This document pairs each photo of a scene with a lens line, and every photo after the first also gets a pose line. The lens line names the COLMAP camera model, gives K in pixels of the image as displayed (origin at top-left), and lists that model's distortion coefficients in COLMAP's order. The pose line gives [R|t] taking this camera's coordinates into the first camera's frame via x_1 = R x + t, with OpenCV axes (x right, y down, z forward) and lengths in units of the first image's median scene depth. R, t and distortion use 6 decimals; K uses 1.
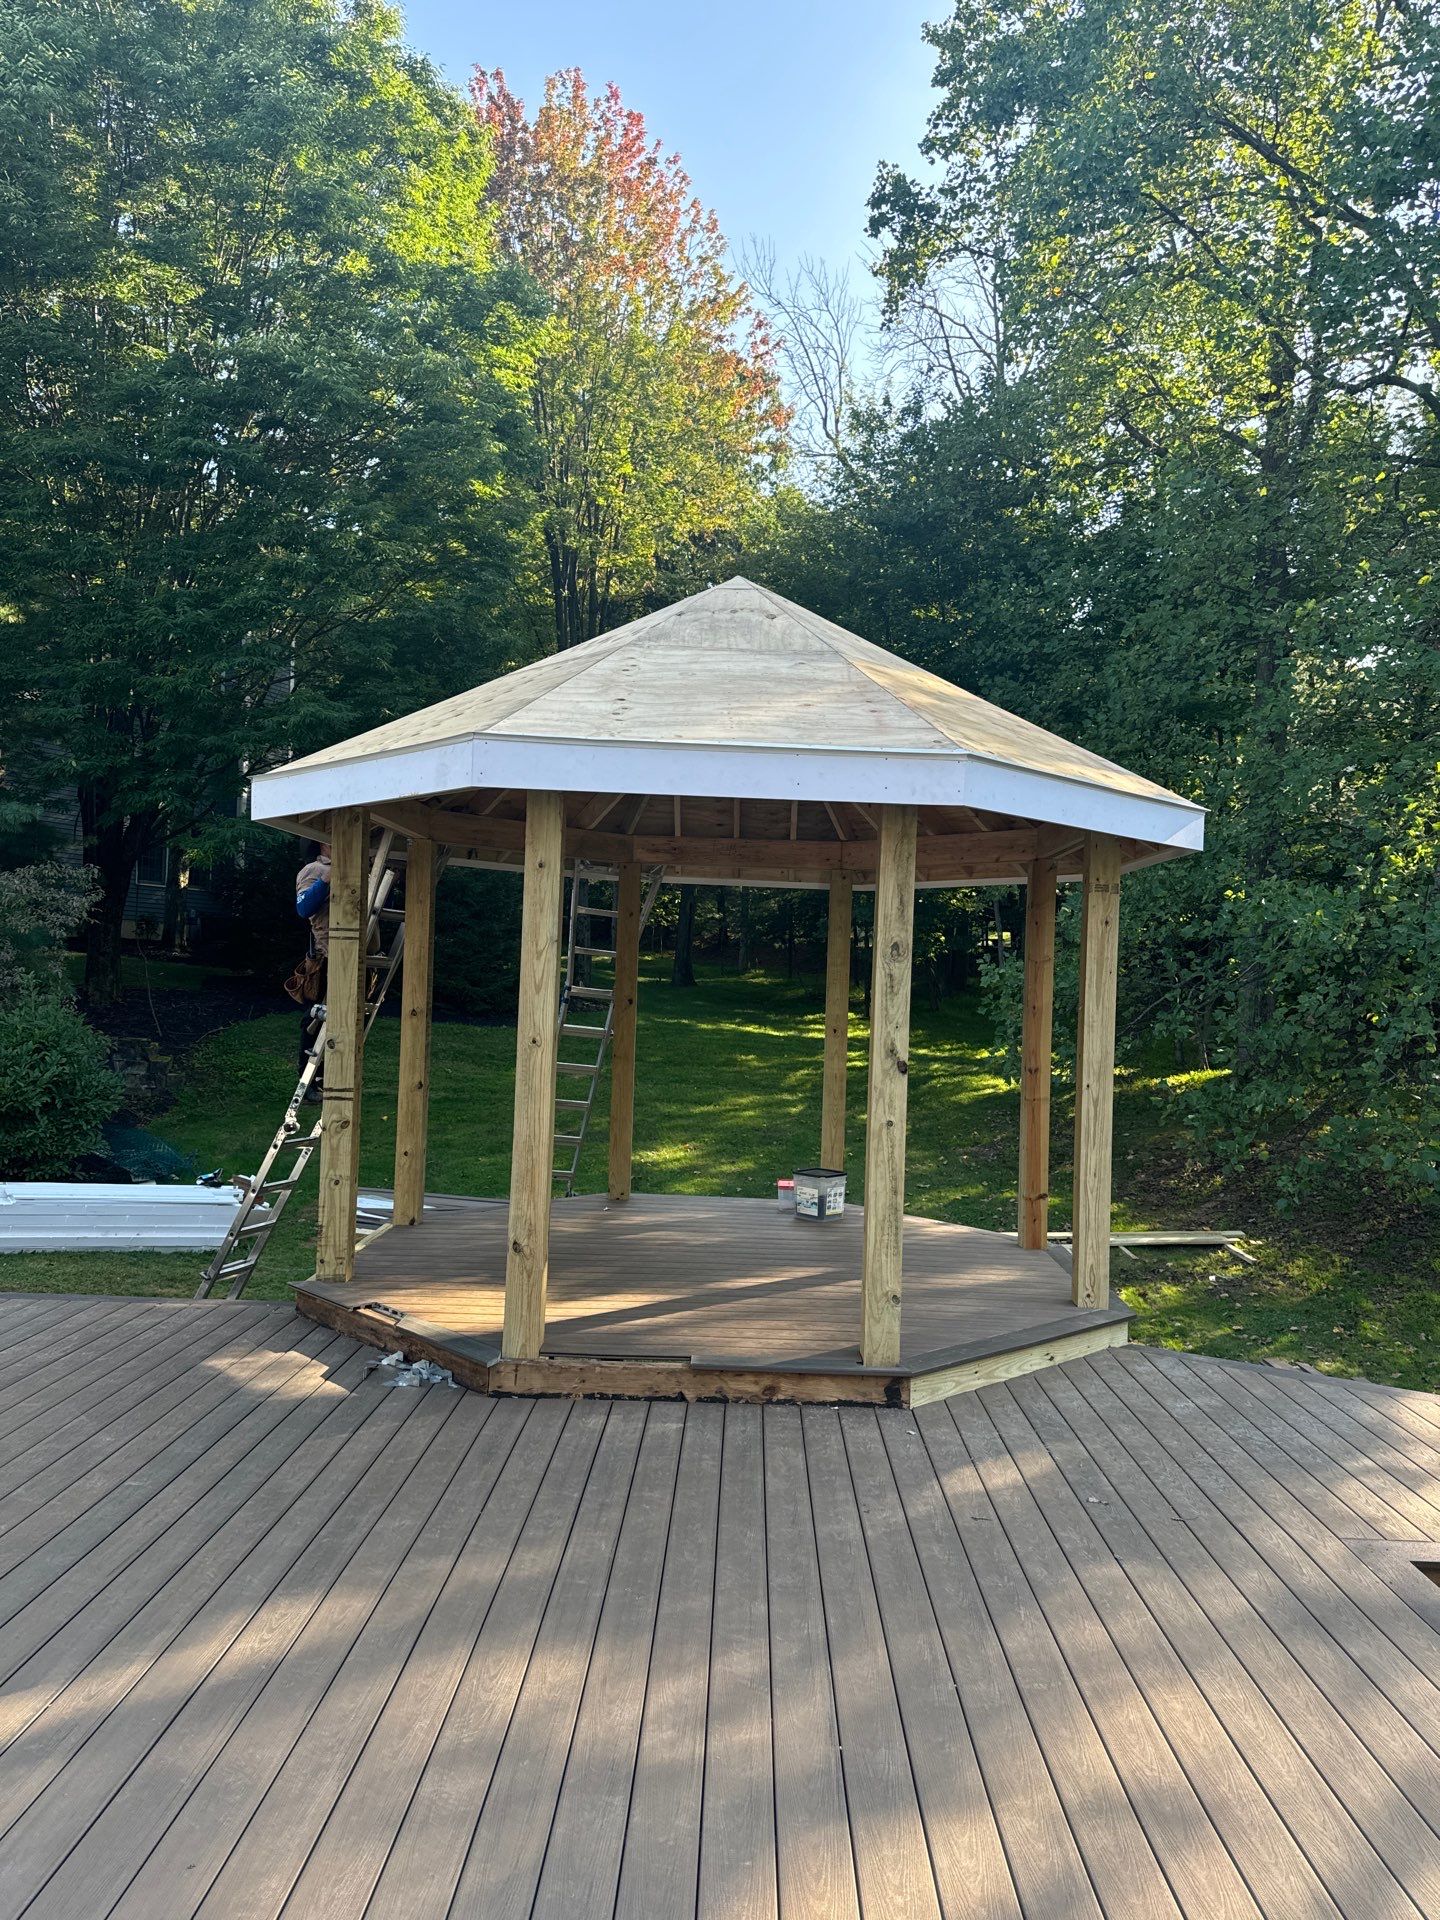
lens RADIAL K [[1371.5, 0, 732.9], [0, 1371.5, 957.2], [0, 0, 1]] dist [0.037452, -0.052106]
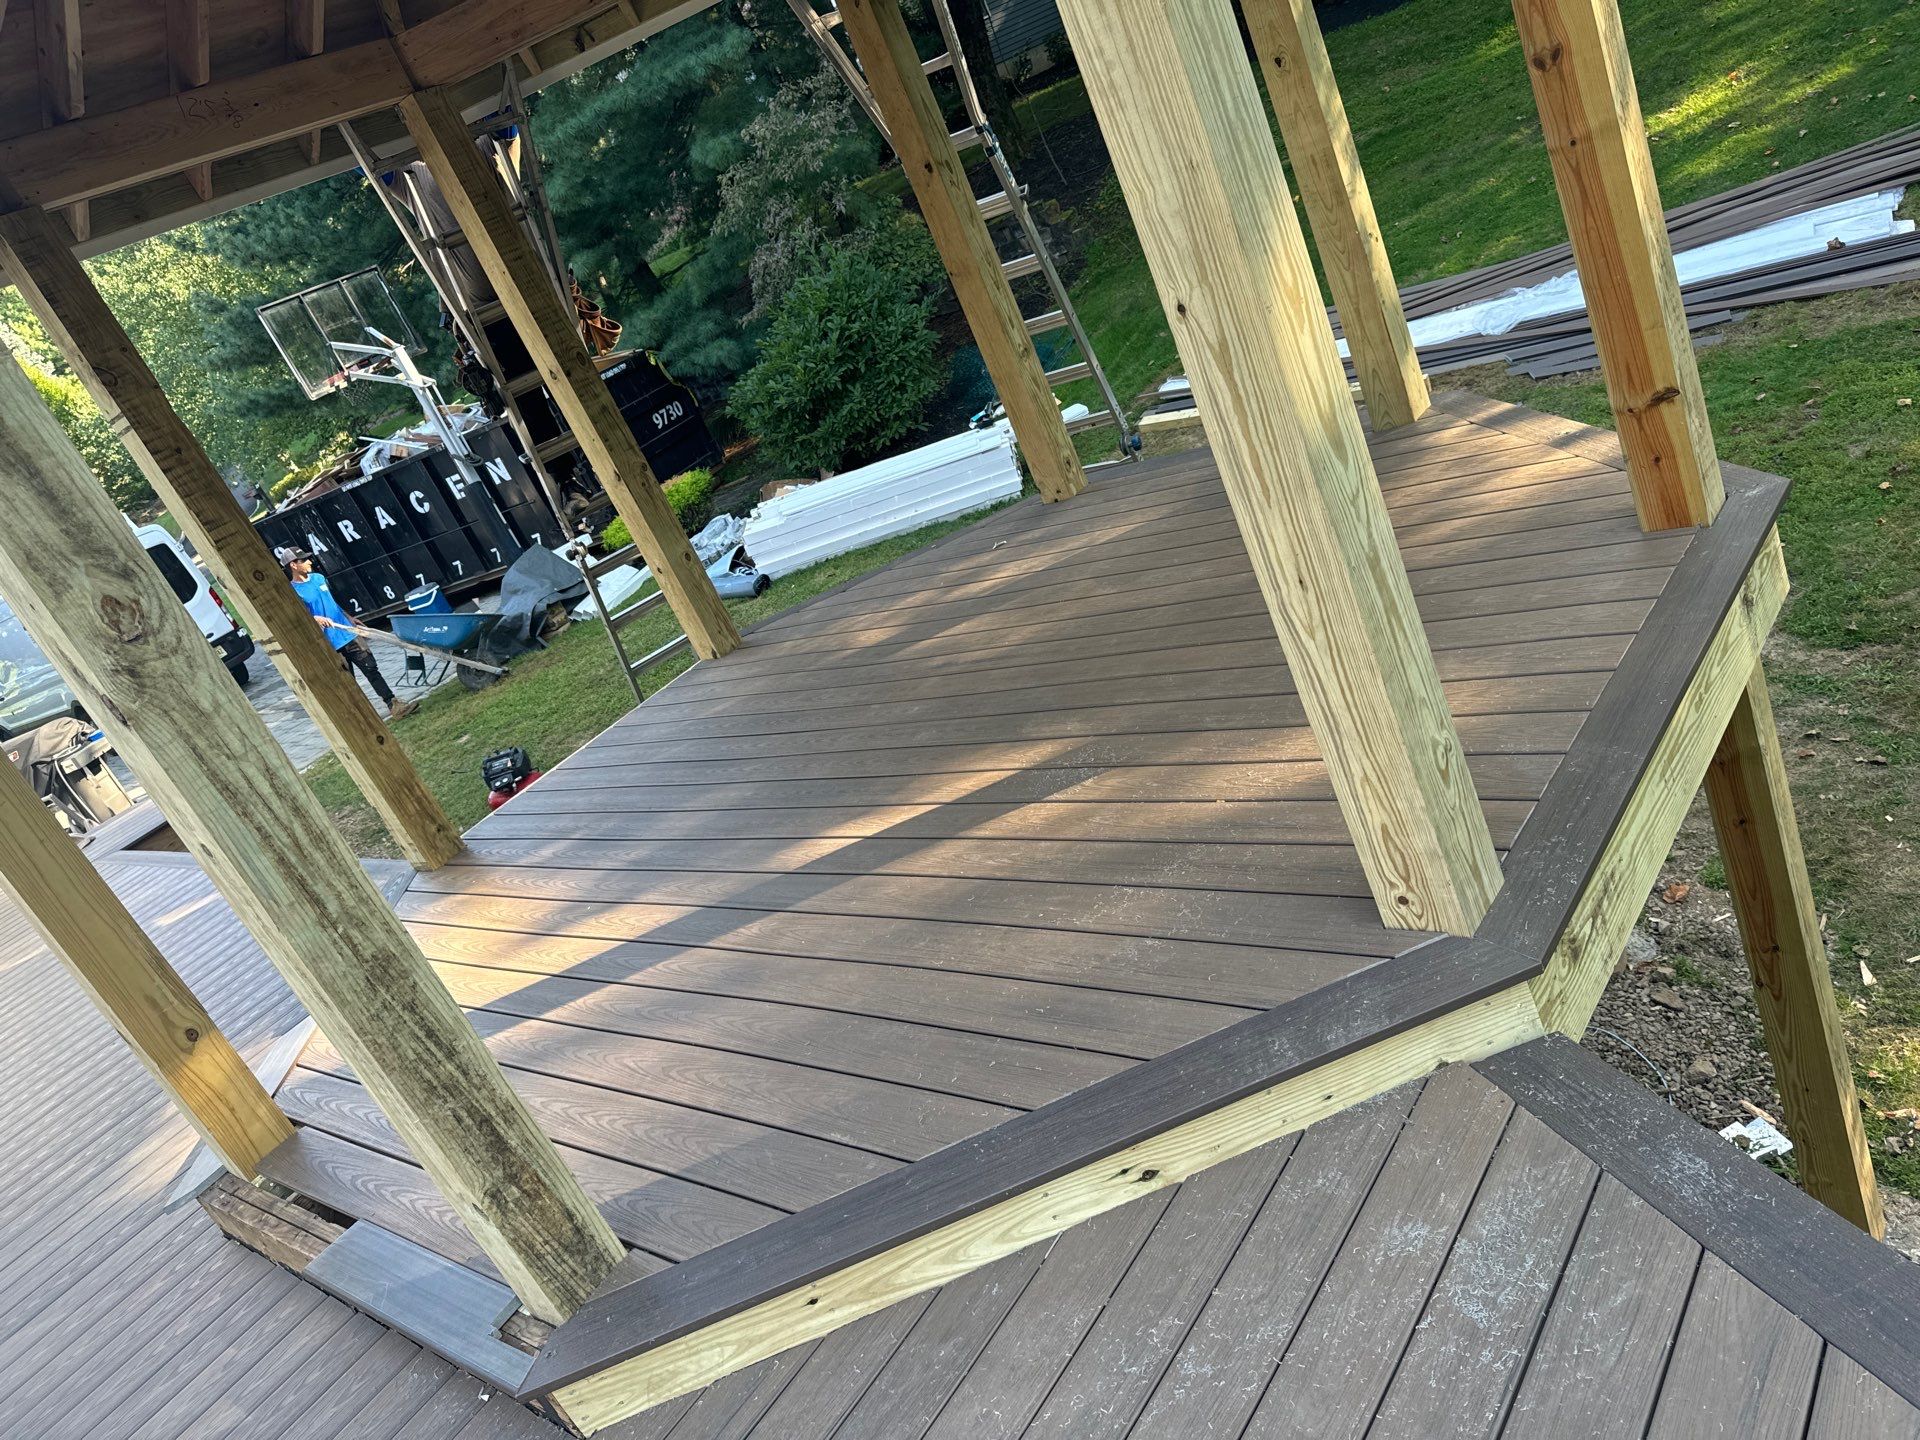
lens RADIAL K [[1371.5, 0, 962.6], [0, 1371.5, 723.6], [0, 0, 1]] dist [0.037452, -0.052106]
pose [[0.704067, -0.079591, -0.705659, 0.090556], [0.435888, 0.832915, 0.340960, 0.010244], [0.560617, -0.547647, 0.621121, 0.161259]]
